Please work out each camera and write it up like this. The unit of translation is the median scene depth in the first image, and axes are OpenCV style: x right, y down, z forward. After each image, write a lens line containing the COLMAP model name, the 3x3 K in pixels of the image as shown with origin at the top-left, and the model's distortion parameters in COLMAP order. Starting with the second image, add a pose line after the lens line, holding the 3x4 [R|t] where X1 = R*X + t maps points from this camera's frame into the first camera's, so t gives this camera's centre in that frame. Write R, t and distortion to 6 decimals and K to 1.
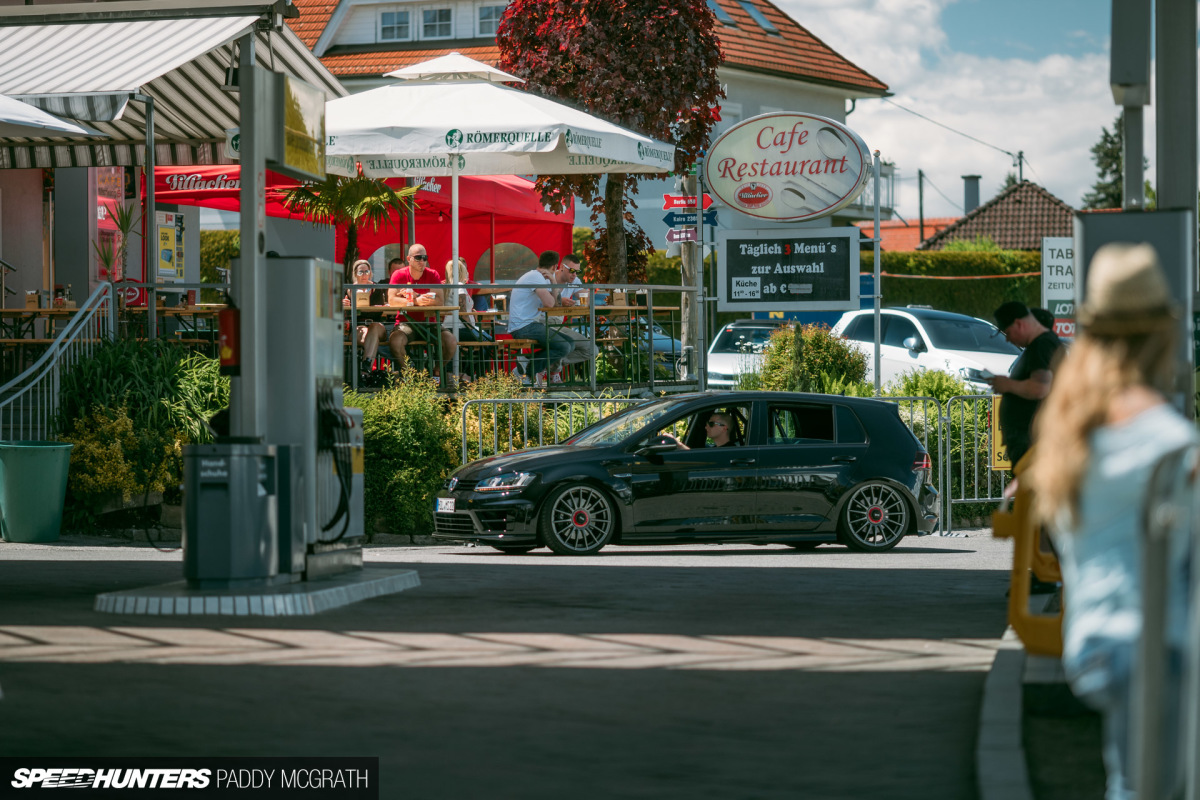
lens RADIAL K [[4506.6, 0, 599.8], [0, 4506.6, 399.6], [0, 0, 1]] dist [-0.020471, 0.000000]
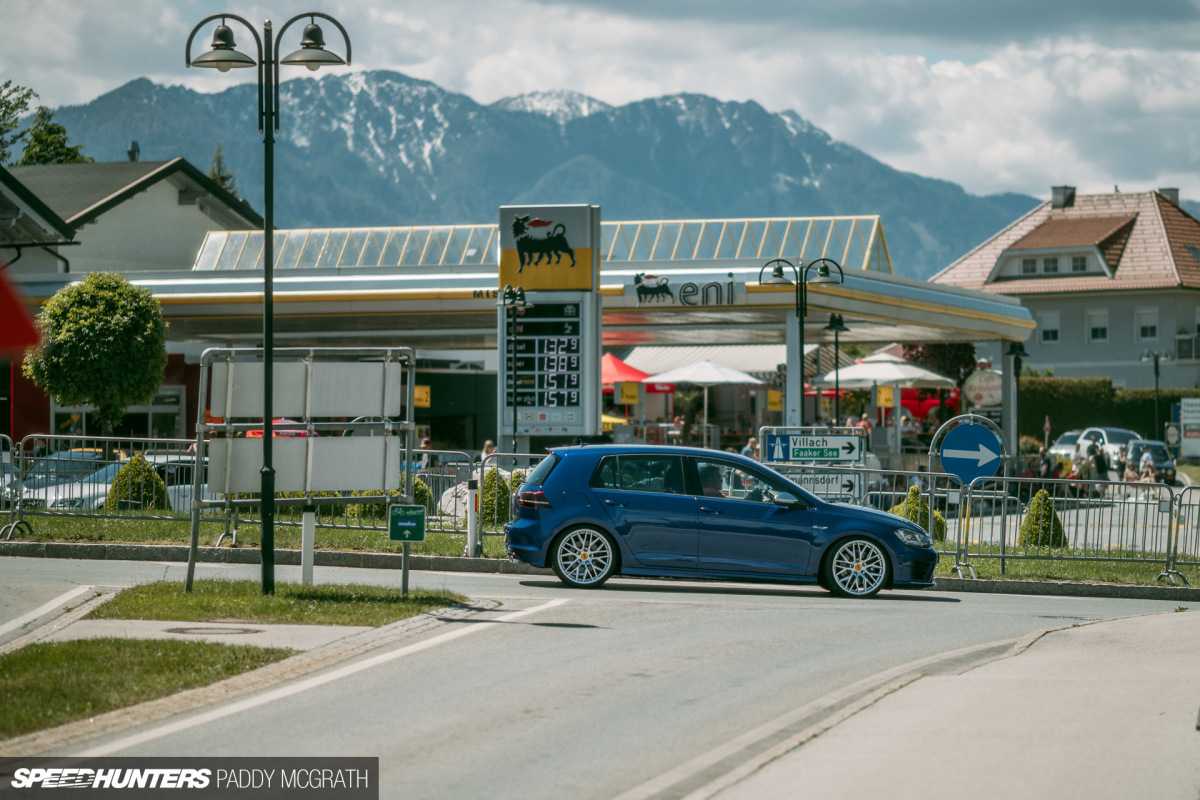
lens RADIAL K [[4506.6, 0, 600.0], [0, 4506.6, 400.6], [0, 0, 1]] dist [-0.020471, 0.000000]
pose [[0.976202, -0.002235, -0.216851, 0.460128], [-0.001329, 0.999866, -0.016289, 0.009227], [0.216858, 0.016190, 0.976069, -2.146293]]
